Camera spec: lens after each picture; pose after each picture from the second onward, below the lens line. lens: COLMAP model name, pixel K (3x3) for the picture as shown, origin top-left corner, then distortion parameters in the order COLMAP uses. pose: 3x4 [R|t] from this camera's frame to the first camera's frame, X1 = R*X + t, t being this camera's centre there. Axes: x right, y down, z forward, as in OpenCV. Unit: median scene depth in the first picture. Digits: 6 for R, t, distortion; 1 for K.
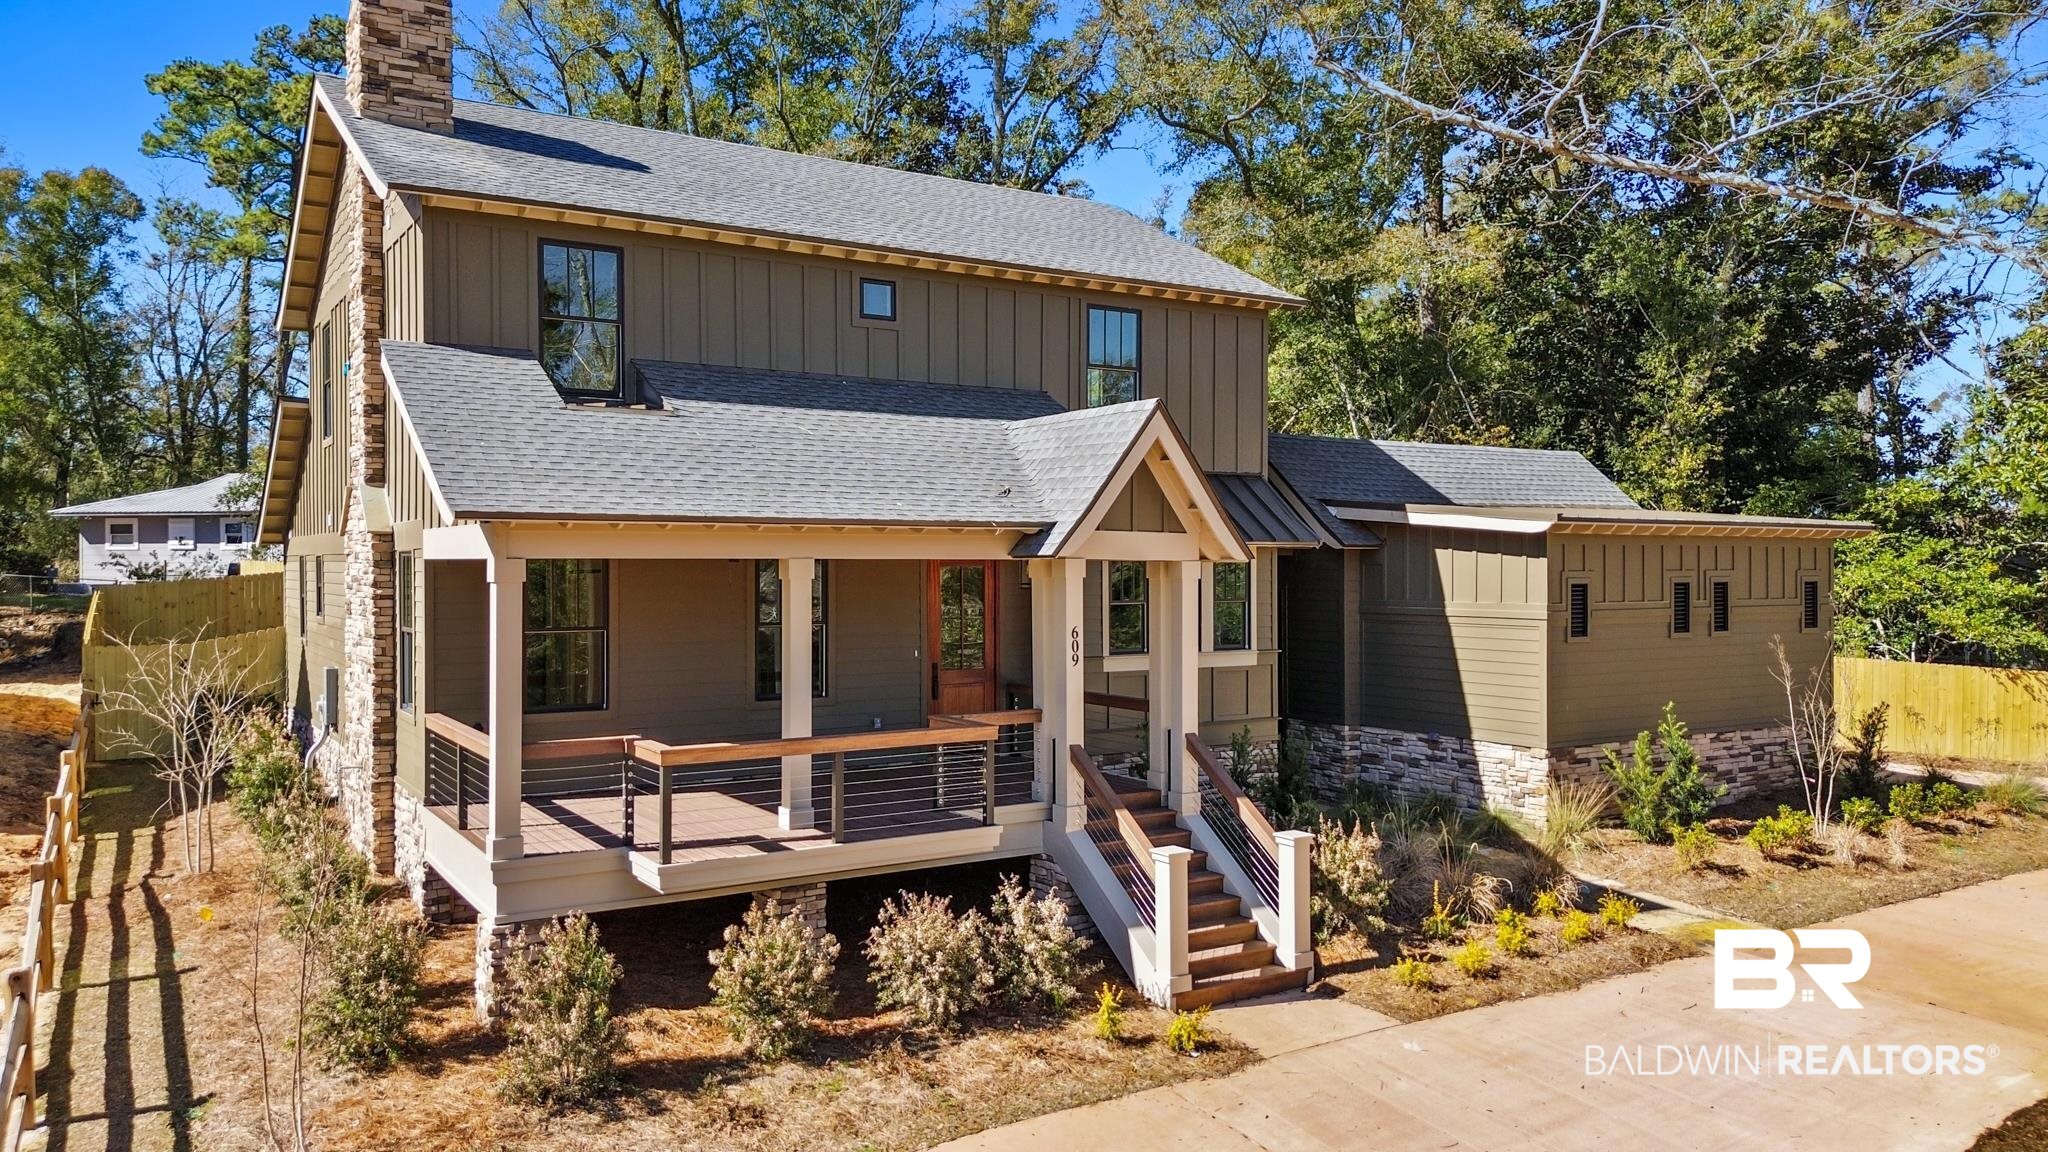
lens RADIAL K [[1433.9, 0, 1024.0], [0, 1433.9, 576.0], [0, 0, 1]] dist [0.047830, -0.068425]
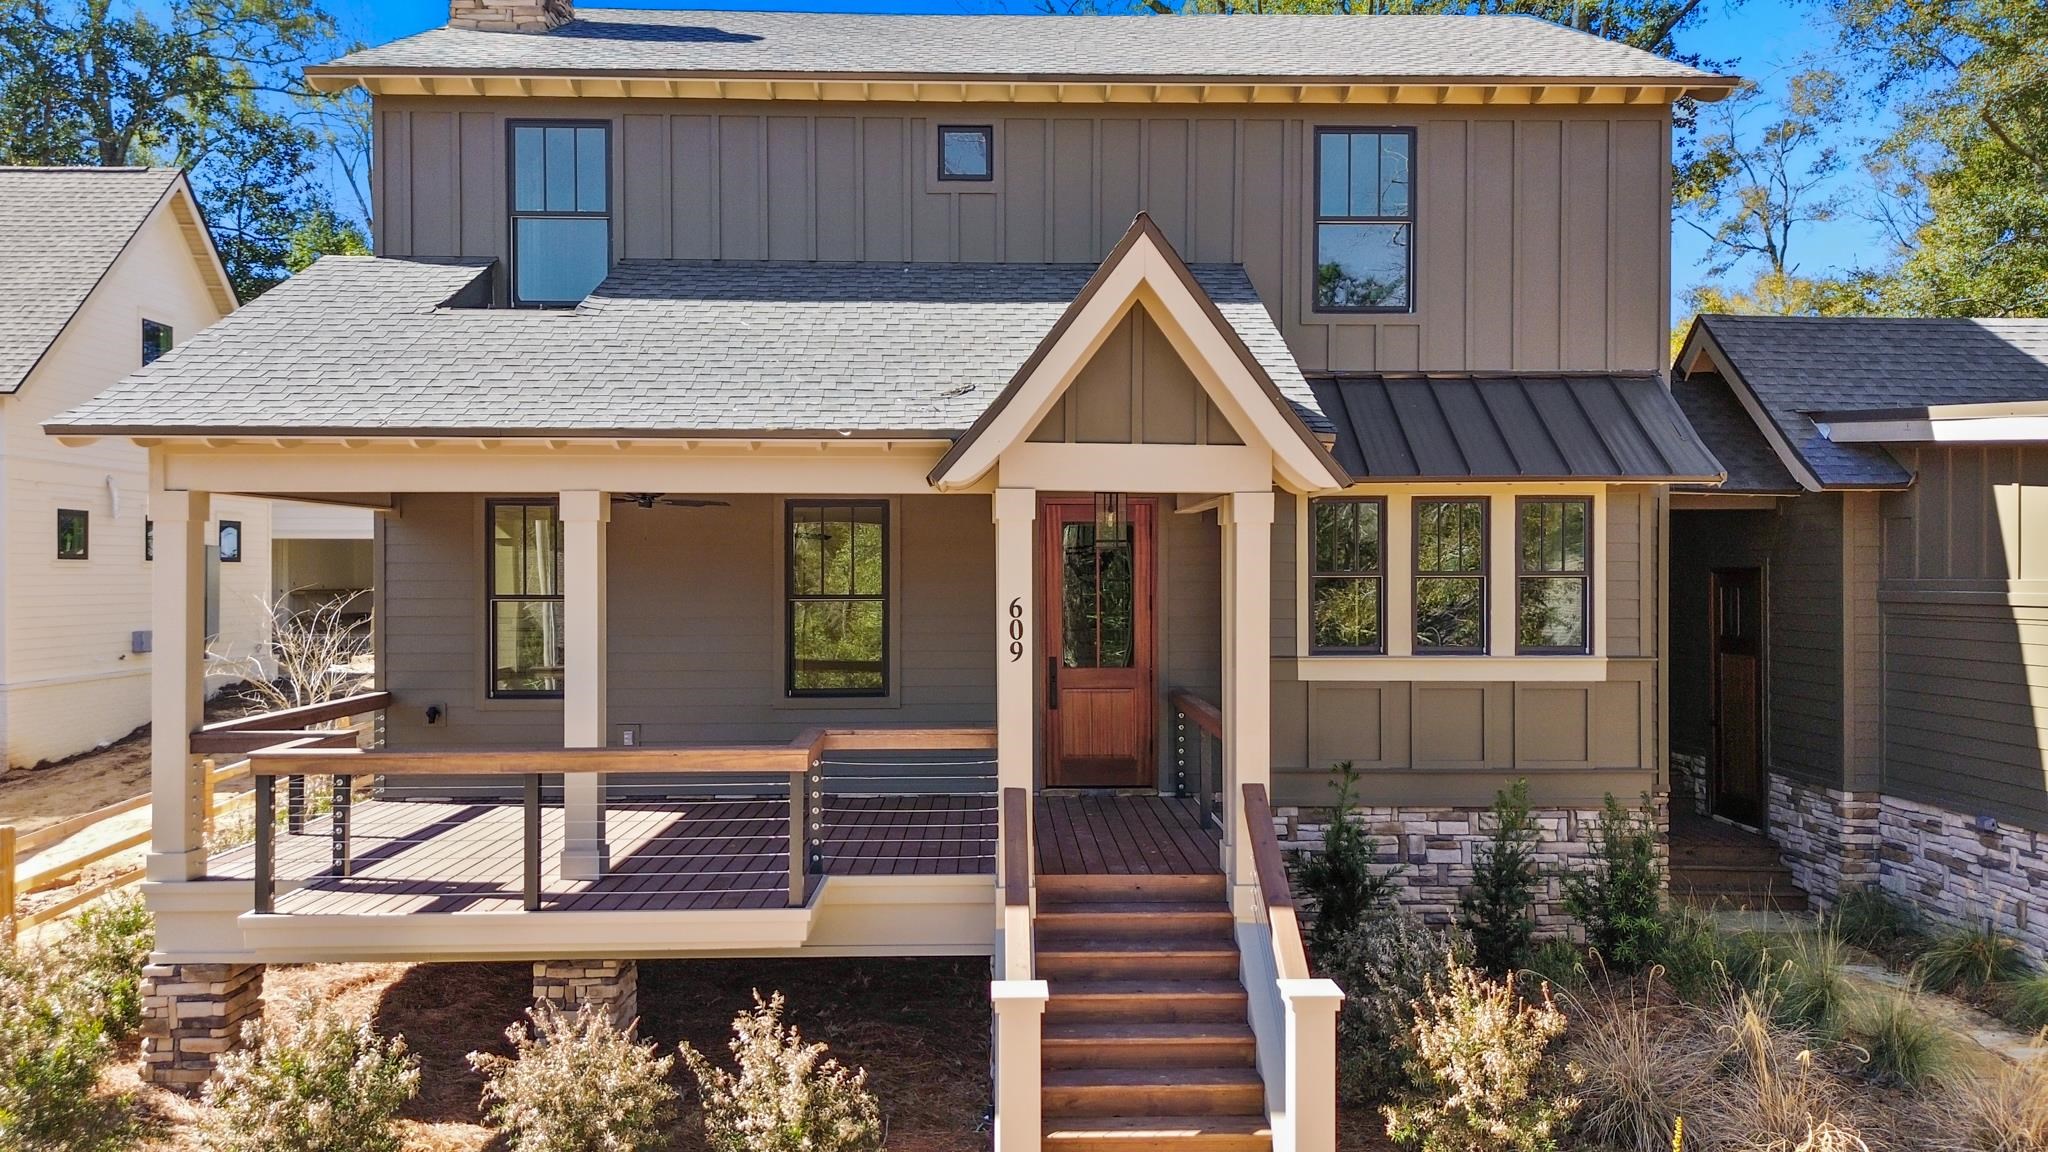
lens RADIAL K [[1433.9, 0, 1024.0], [0, 1433.9, 576.0], [0, 0, 1]] dist [0.047830, -0.068425]
pose [[0.857932, 0.002700, -0.513757, 0.319469], [-0.004672, 0.999986, -0.002548, 0.024499], [0.513742, 0.004586, 0.857932, 0.420884]]
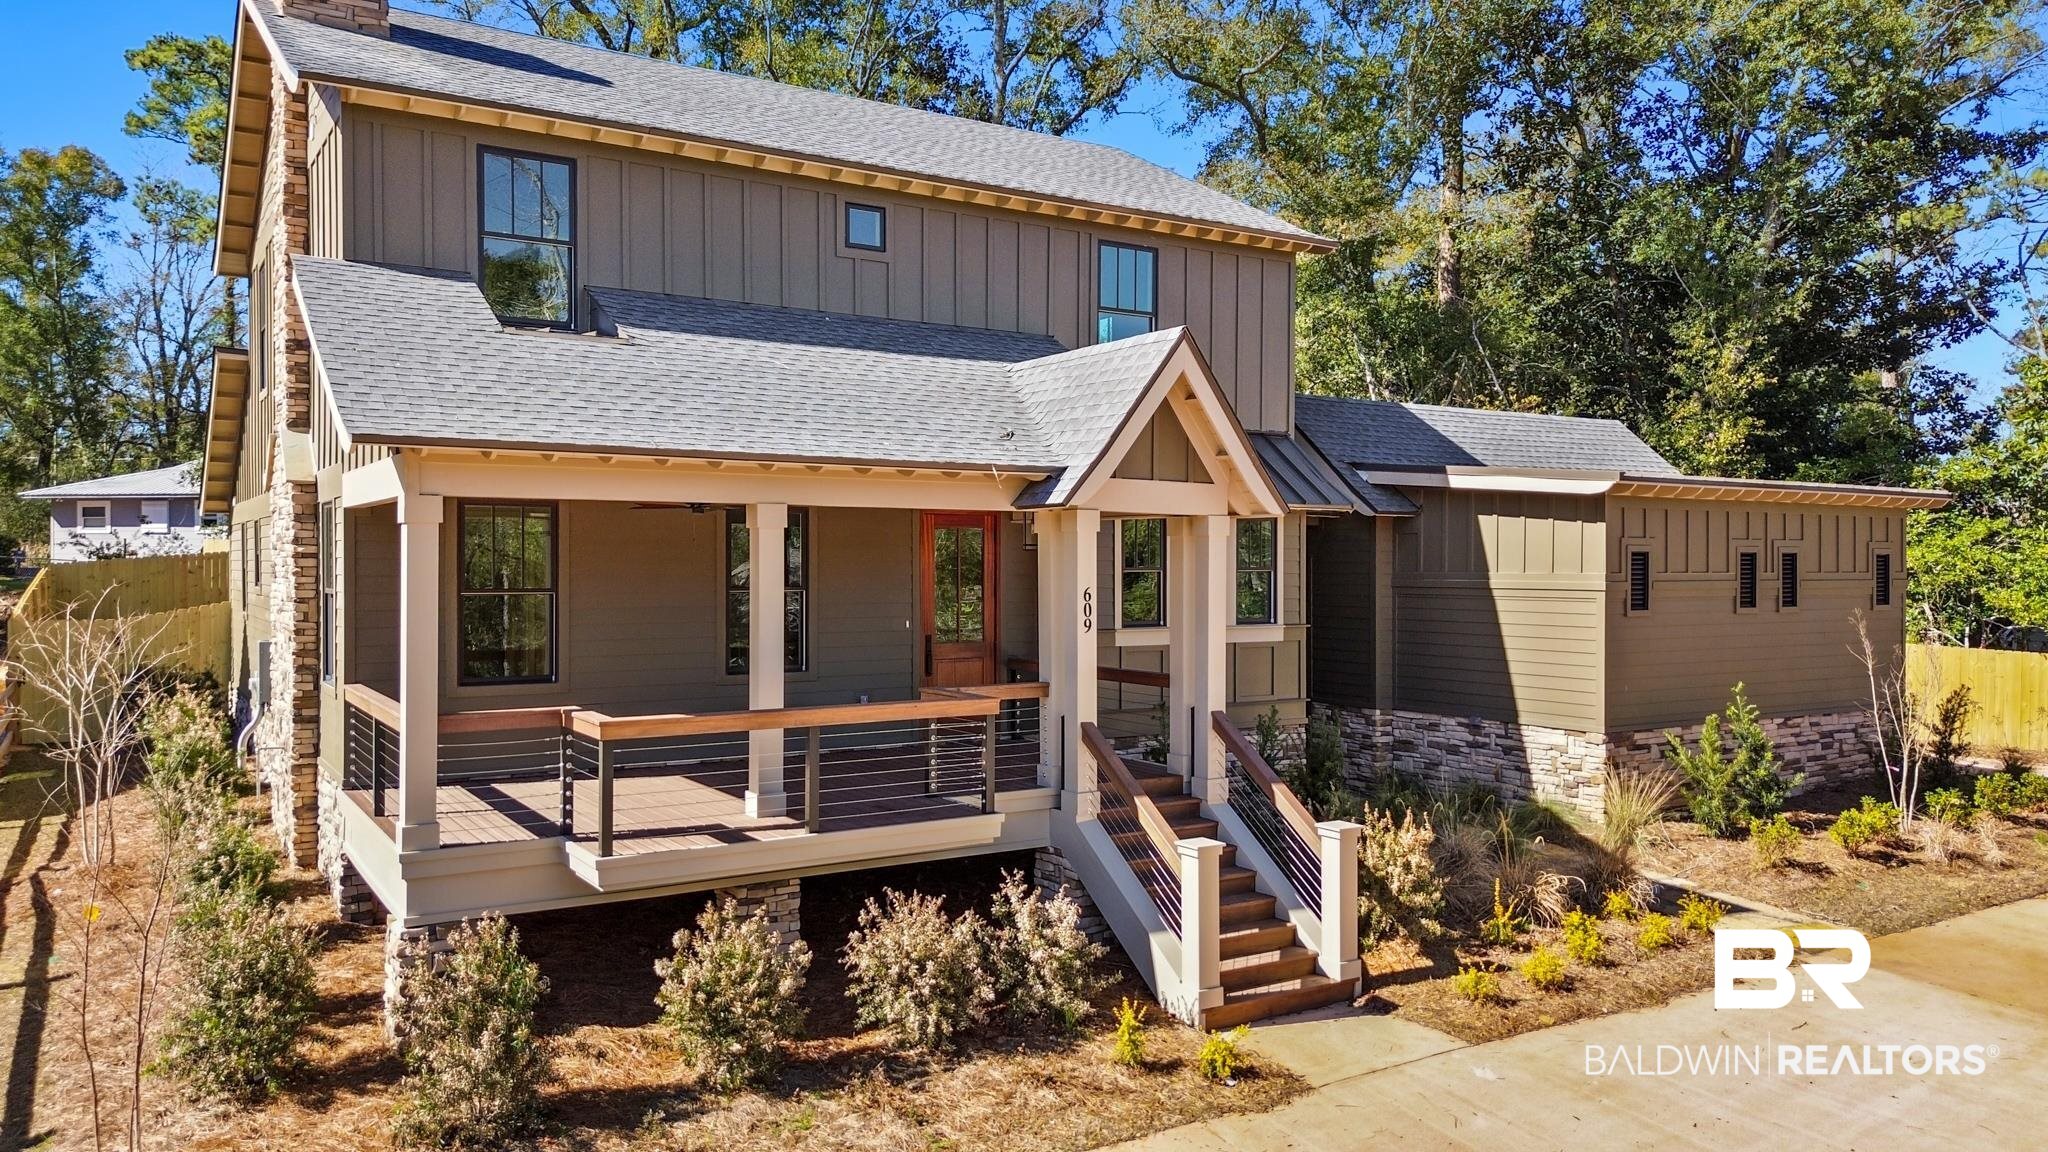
lens RADIAL K [[1433.9, 0, 1024.0], [0, 1433.9, 576.0], [0, 0, 1]] dist [0.047830, -0.068425]
pose [[0.999993, 0.003394, 0.001640, -0.004091], [-0.003398, 0.999992, 0.002272, 0.023594], [-0.001633, -0.002277, 0.999996, 0.111500]]
